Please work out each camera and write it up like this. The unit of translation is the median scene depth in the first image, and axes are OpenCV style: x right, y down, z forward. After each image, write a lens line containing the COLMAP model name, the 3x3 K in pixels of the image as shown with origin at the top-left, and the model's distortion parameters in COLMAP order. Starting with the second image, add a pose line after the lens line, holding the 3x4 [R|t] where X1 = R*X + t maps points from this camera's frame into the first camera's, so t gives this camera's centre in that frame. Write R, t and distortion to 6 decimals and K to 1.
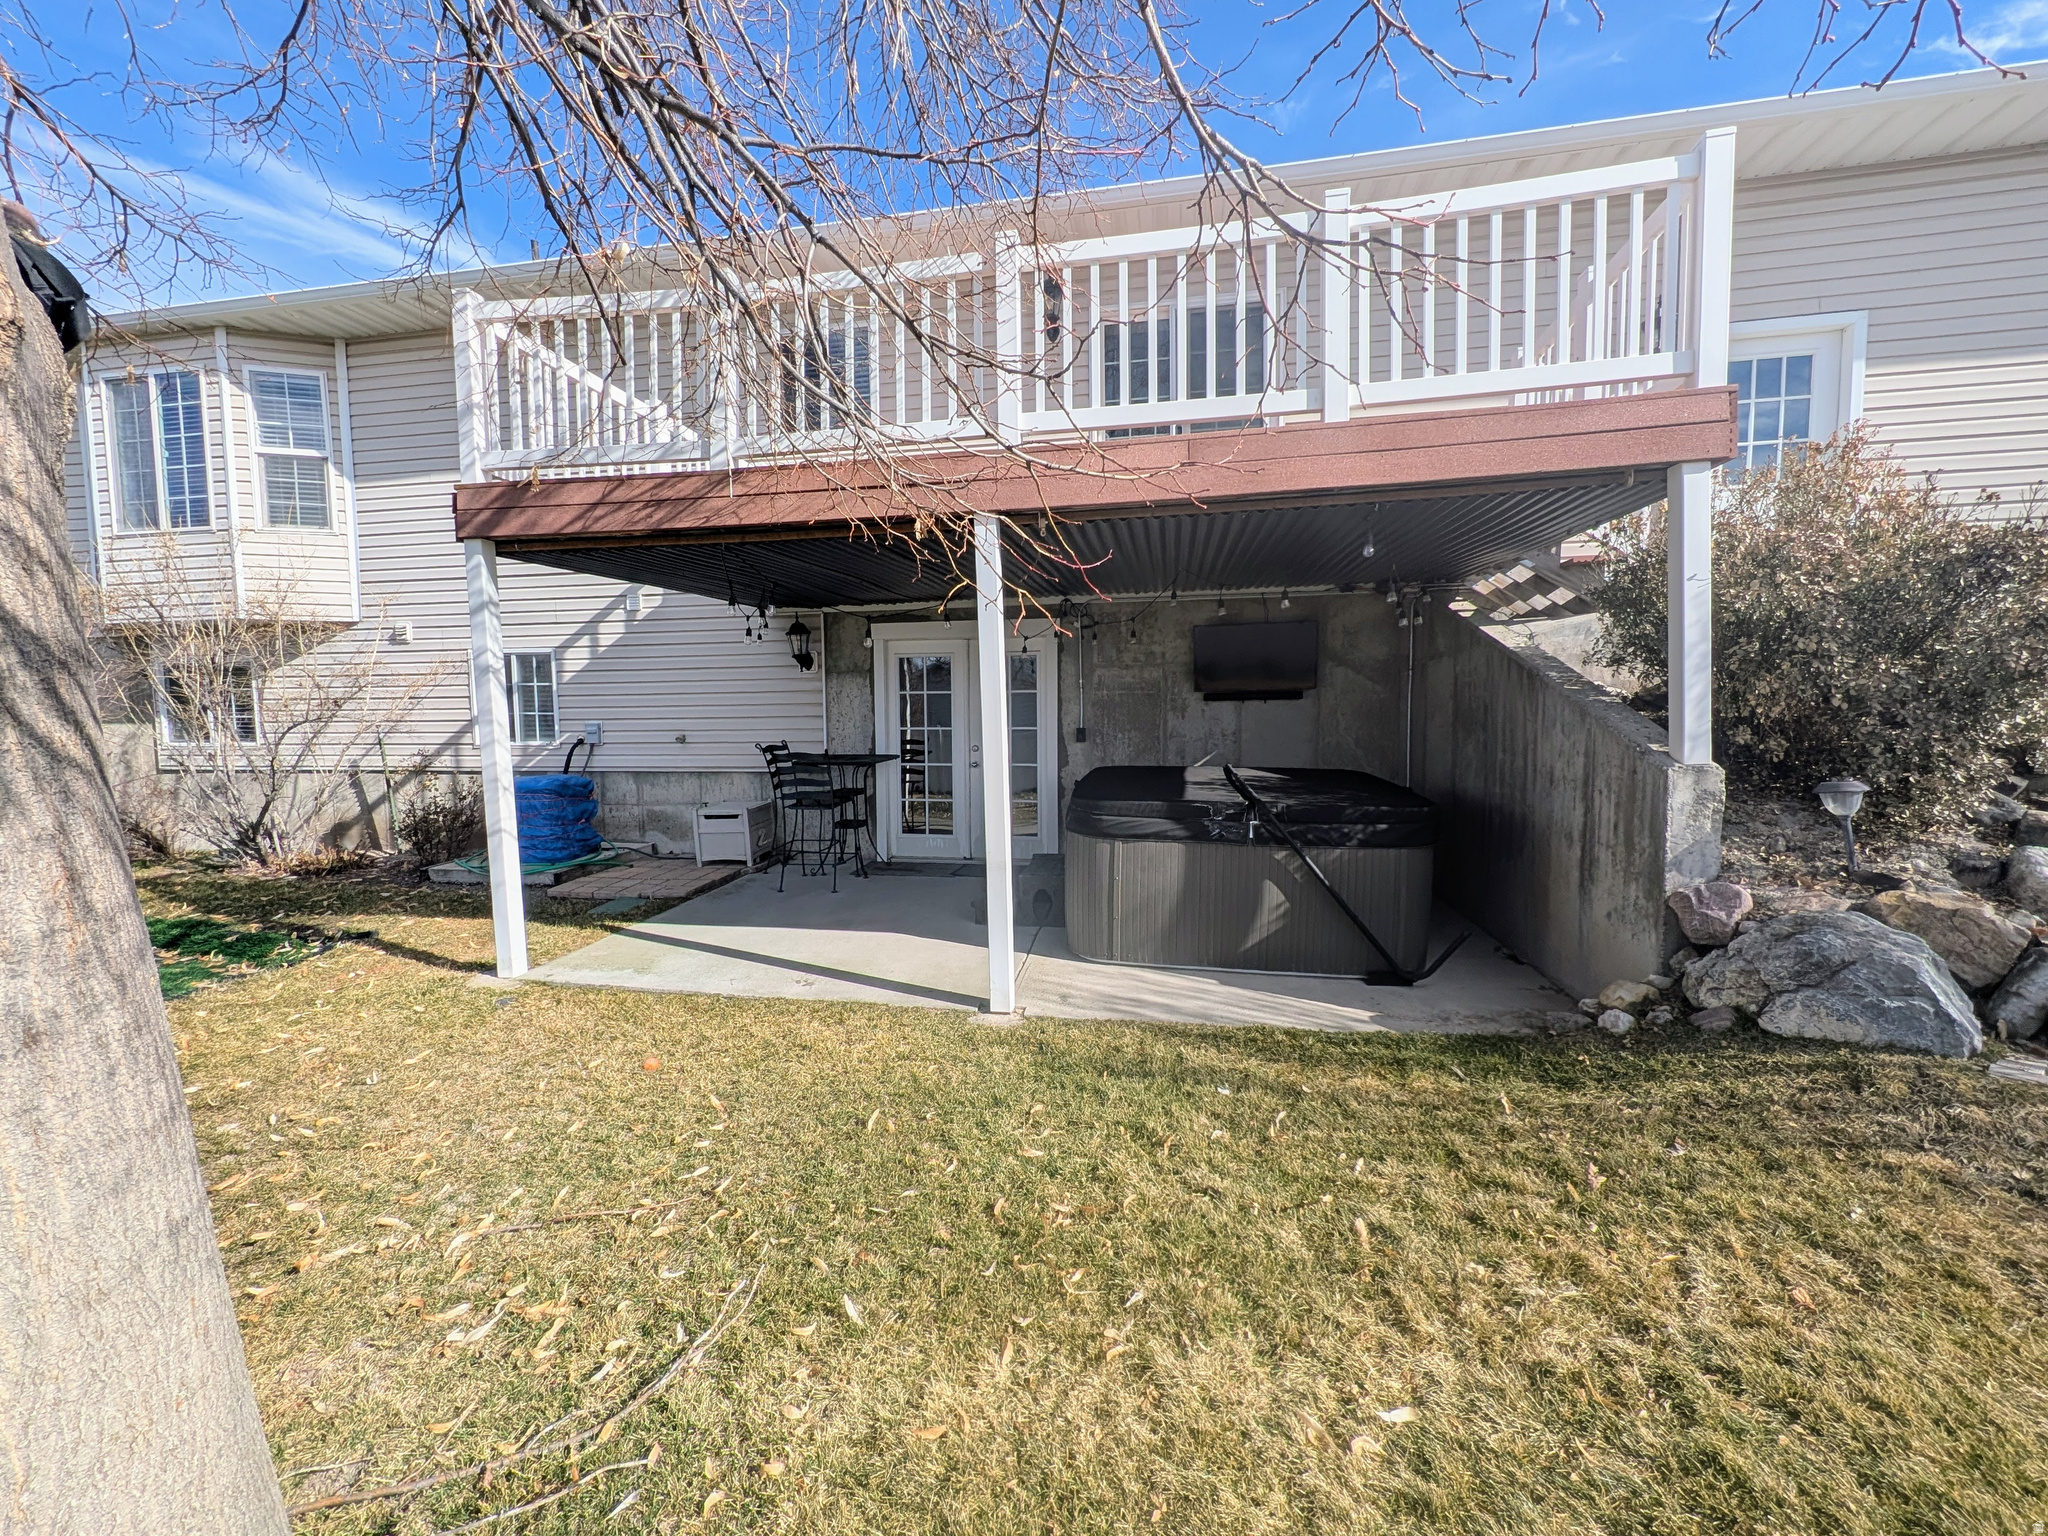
lens RADIAL K [[831.9, 0, 1024.0], [0, 831.9, 768.0], [0, 0, 1]] dist [0.000348, 0.000013]
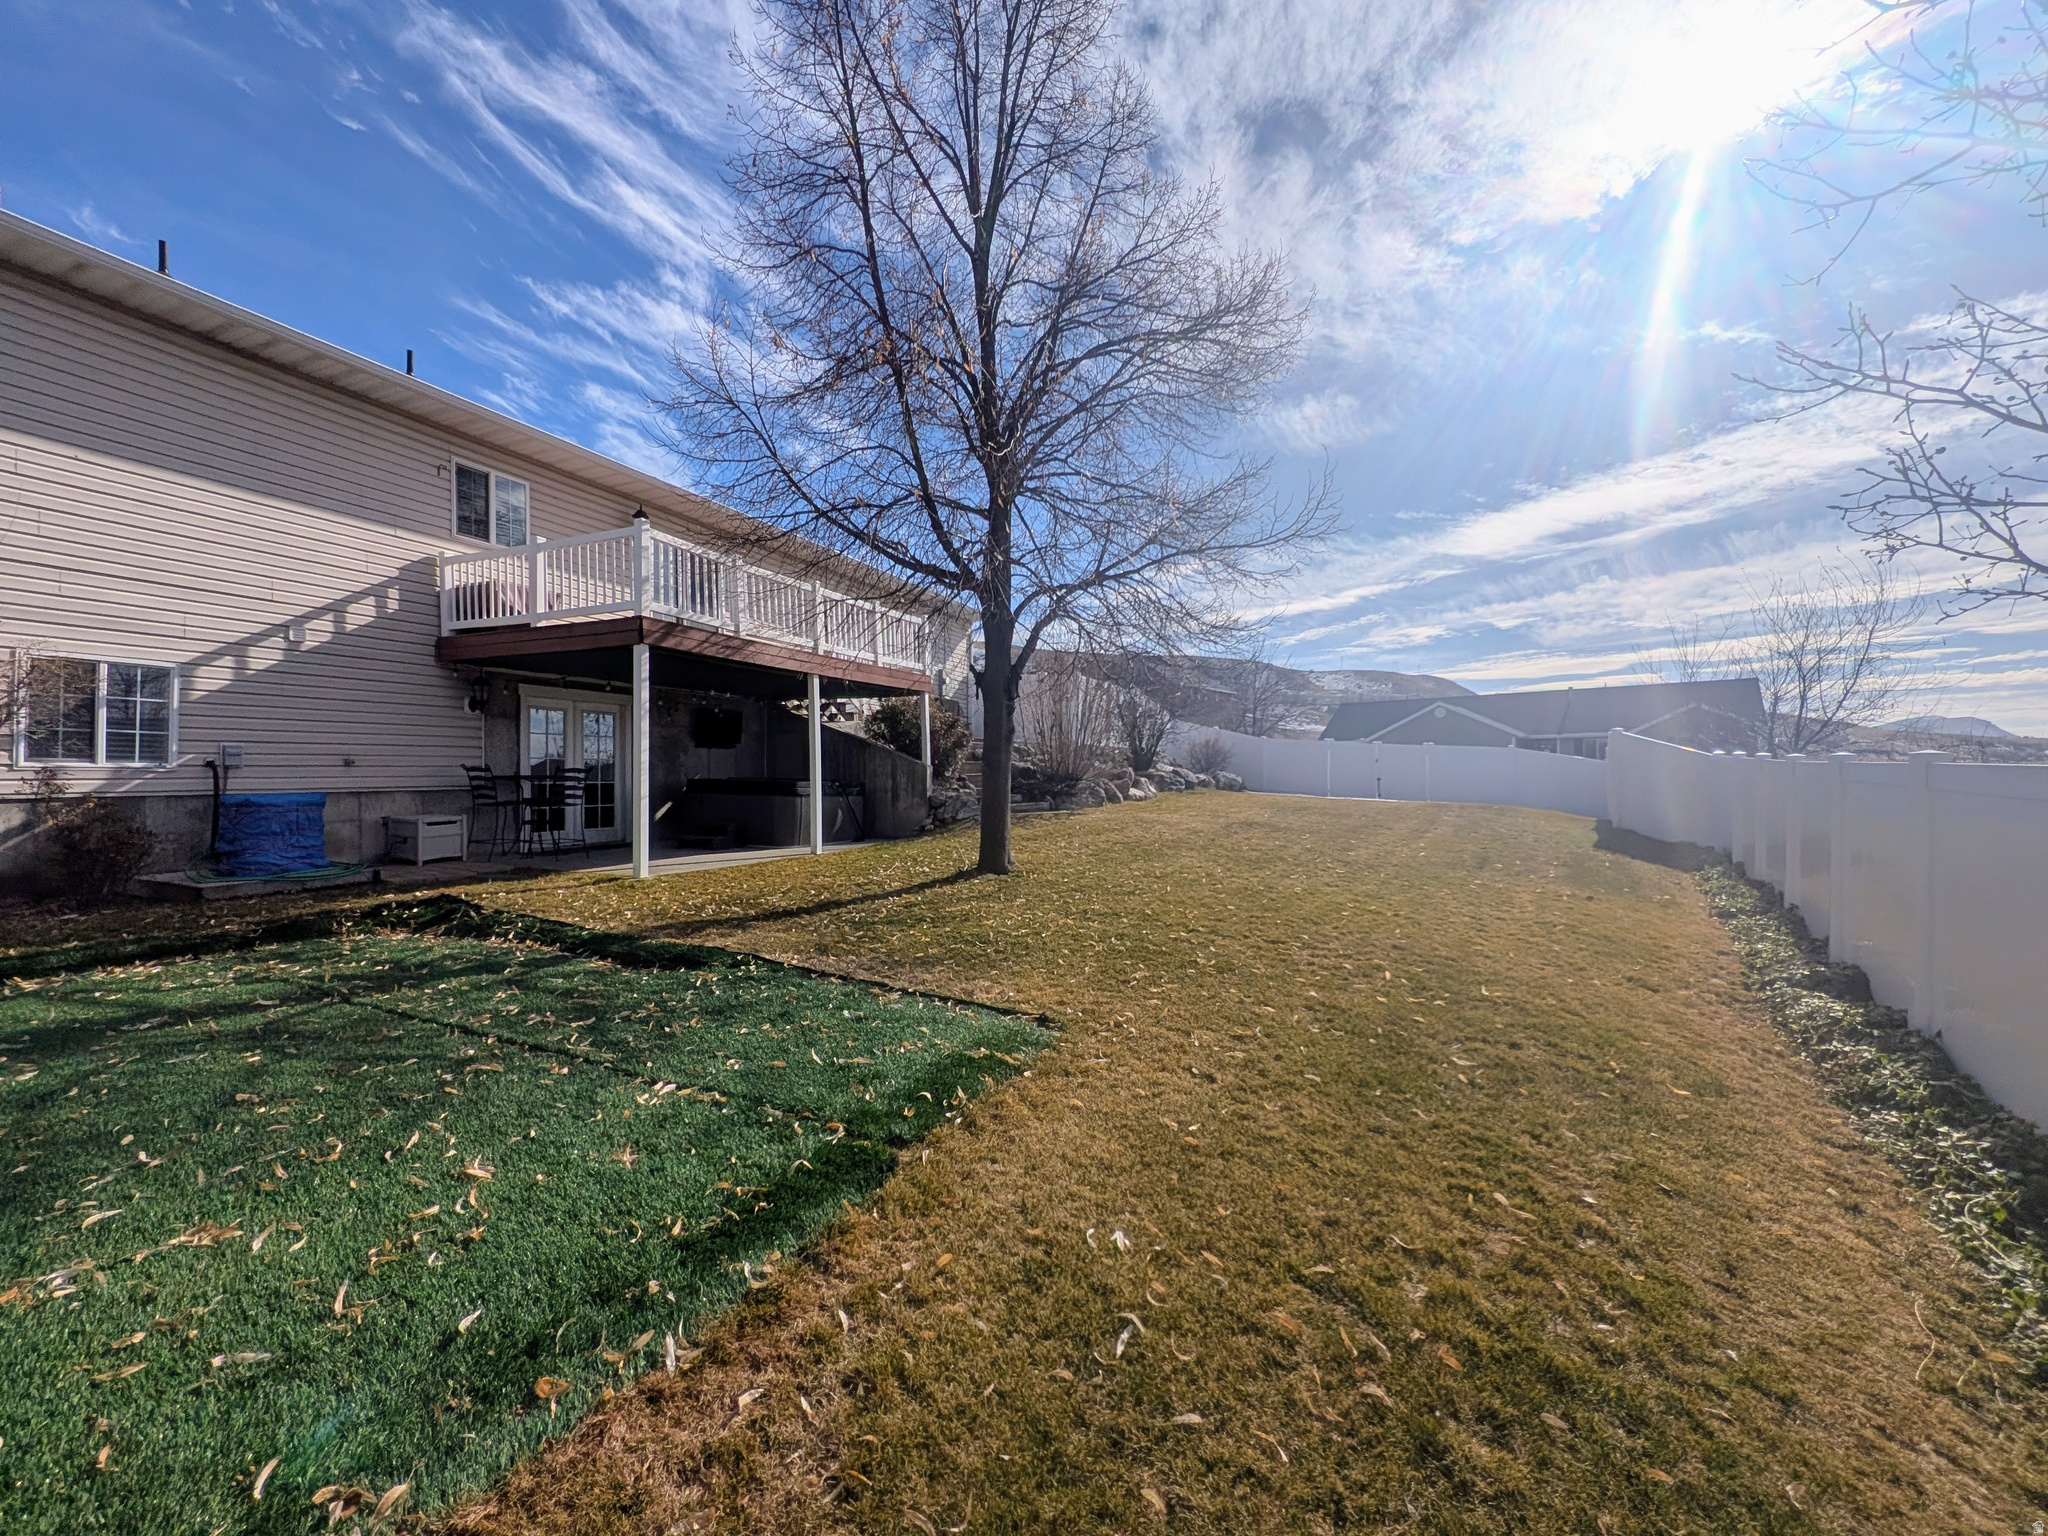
lens RADIAL K [[831.9, 0, 1024.0], [0, 831.9, 768.0], [0, 0, 1]] dist [0.000348, 0.000013]
pose [[0.187947, 0.015681, 0.982054, -1.329045], [0.071871, 0.996972, -0.029674, 0.070426], [-0.979546, 0.076159, 0.186251, -0.096628]]
